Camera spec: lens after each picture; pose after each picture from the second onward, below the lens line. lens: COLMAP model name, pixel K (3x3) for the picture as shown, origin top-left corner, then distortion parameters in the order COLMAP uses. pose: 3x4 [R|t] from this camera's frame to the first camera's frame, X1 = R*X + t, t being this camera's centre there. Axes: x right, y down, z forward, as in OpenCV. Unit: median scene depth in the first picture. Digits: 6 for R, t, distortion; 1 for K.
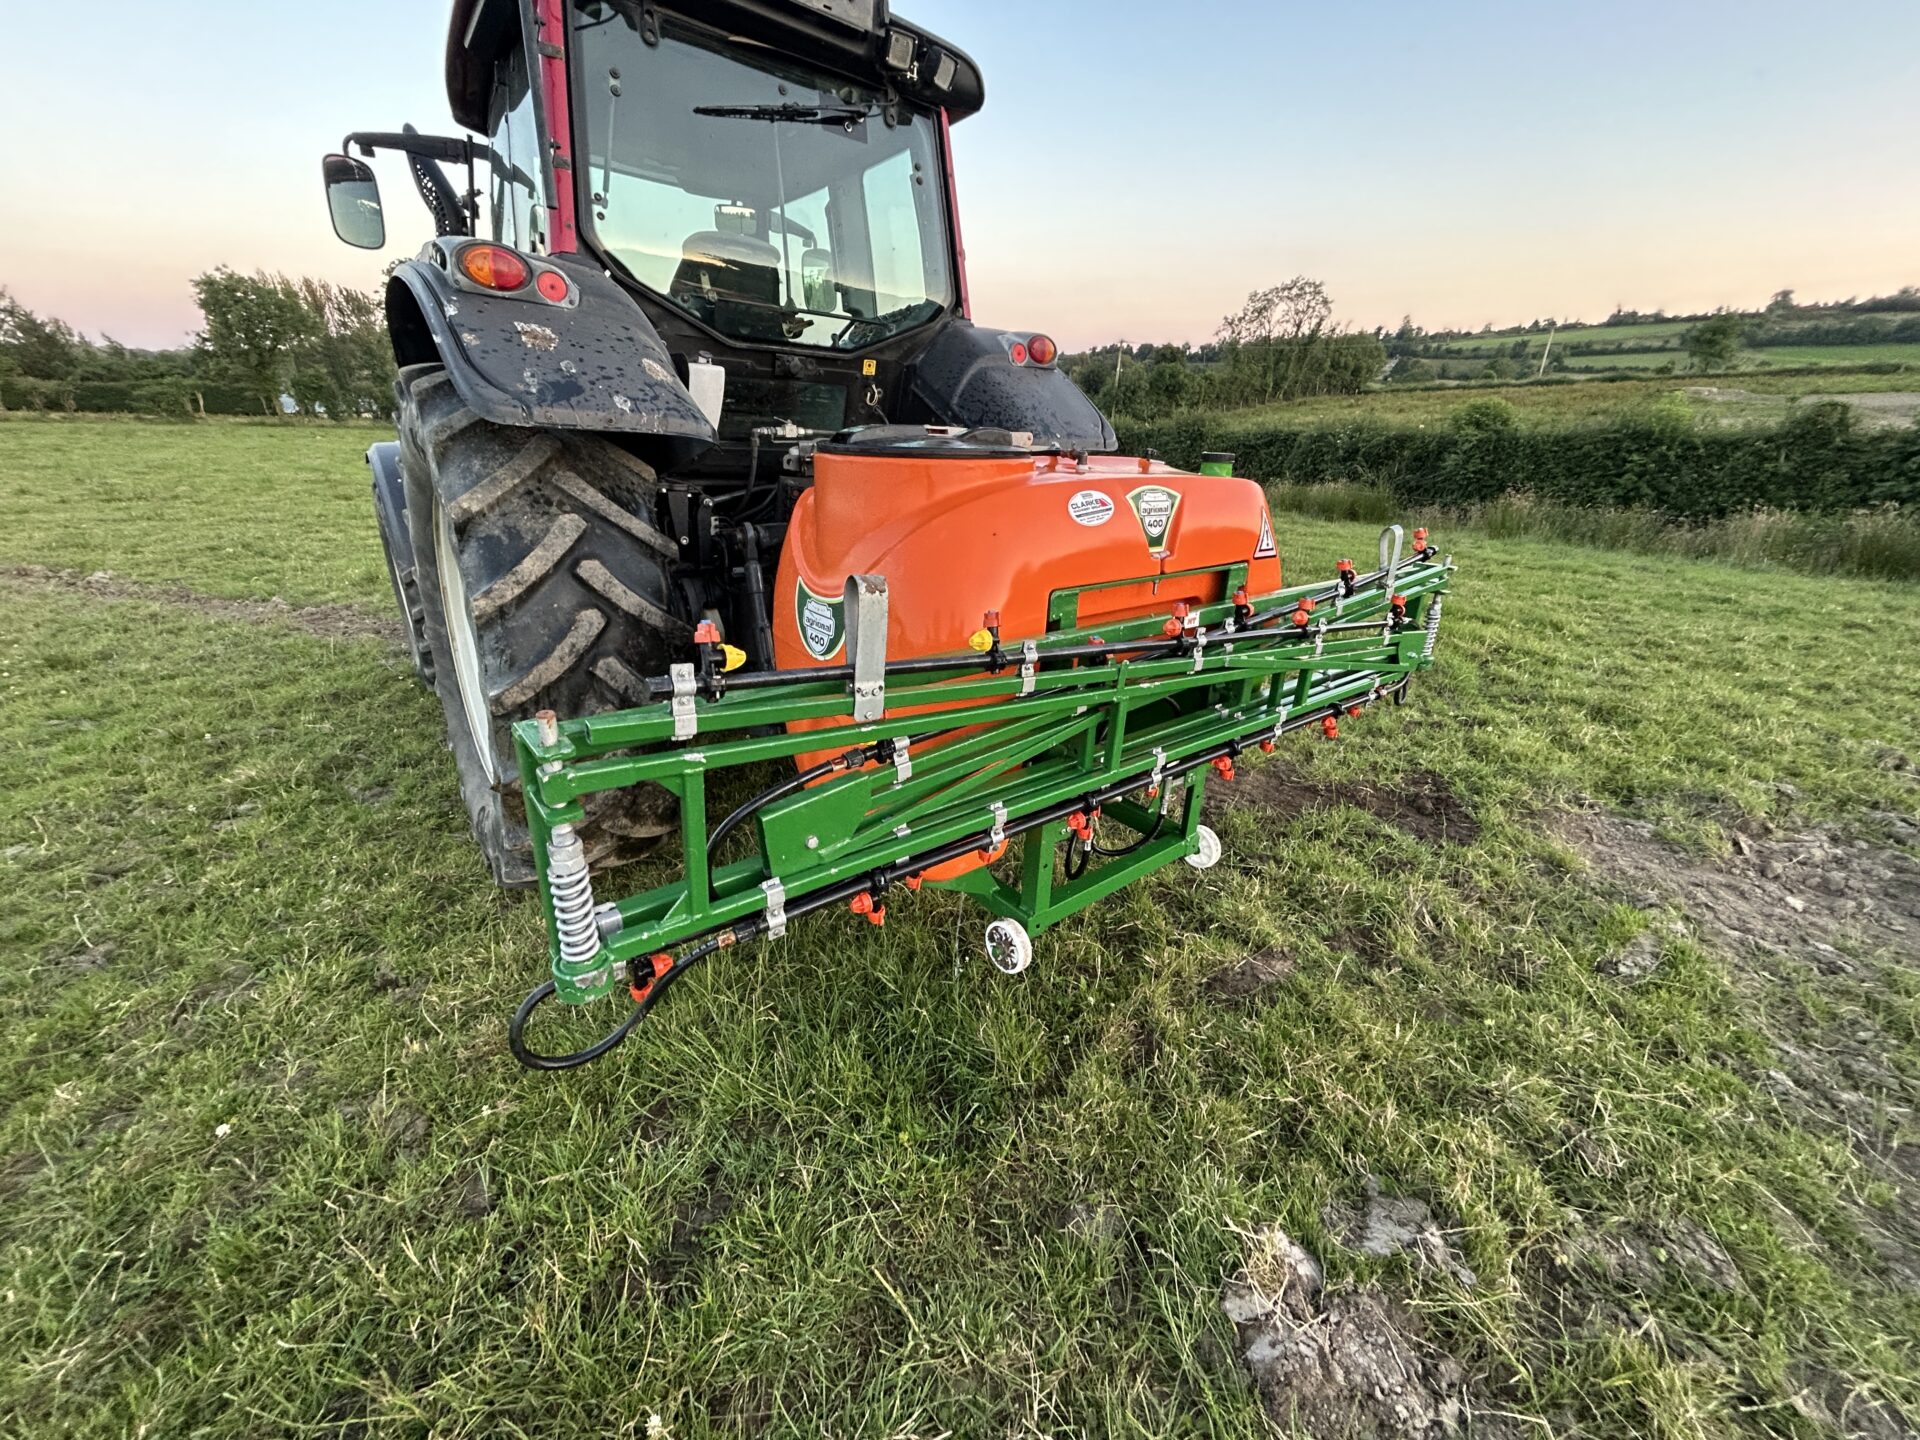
lens RADIAL K [[776.4, 0, 956.1], [0, 776.4, 719.0], [0, 0, 1]] dist [-0.001822, 0.001572]
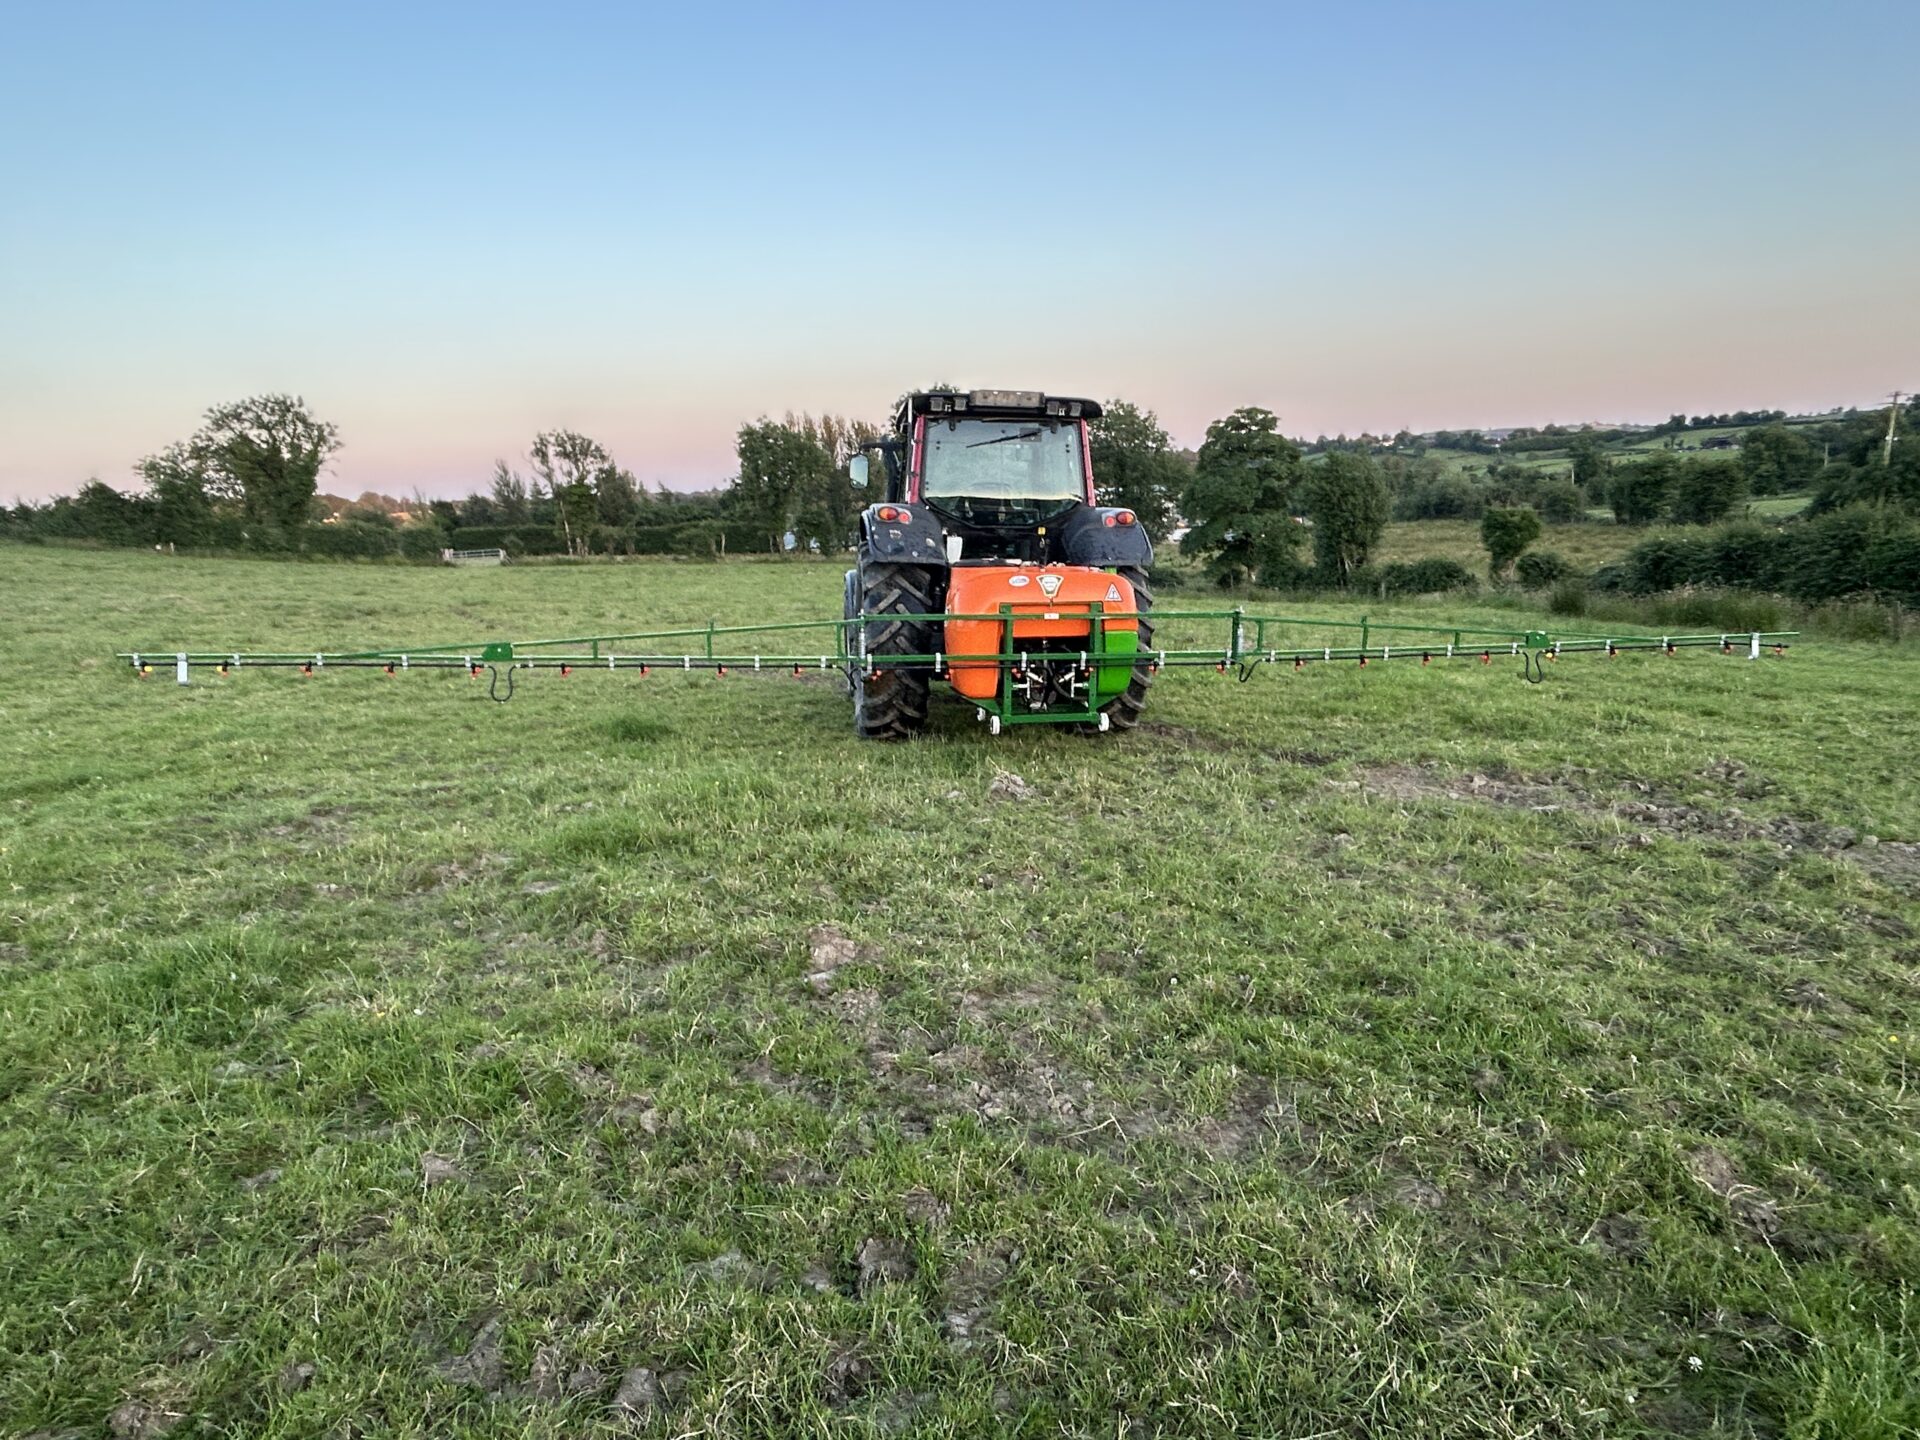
lens RADIAL K [[1153.1, 0, 955.3], [0, 1153.1, 720.2], [0, 0, 1]] dist [0.005456, -0.004940]
pose [[0.862556, 0.043431, -0.504094, 1.168791], [-0.148182, 0.974307, -0.169611, 0.565808], [0.483776, 0.220997, 0.846830, -1.516408]]
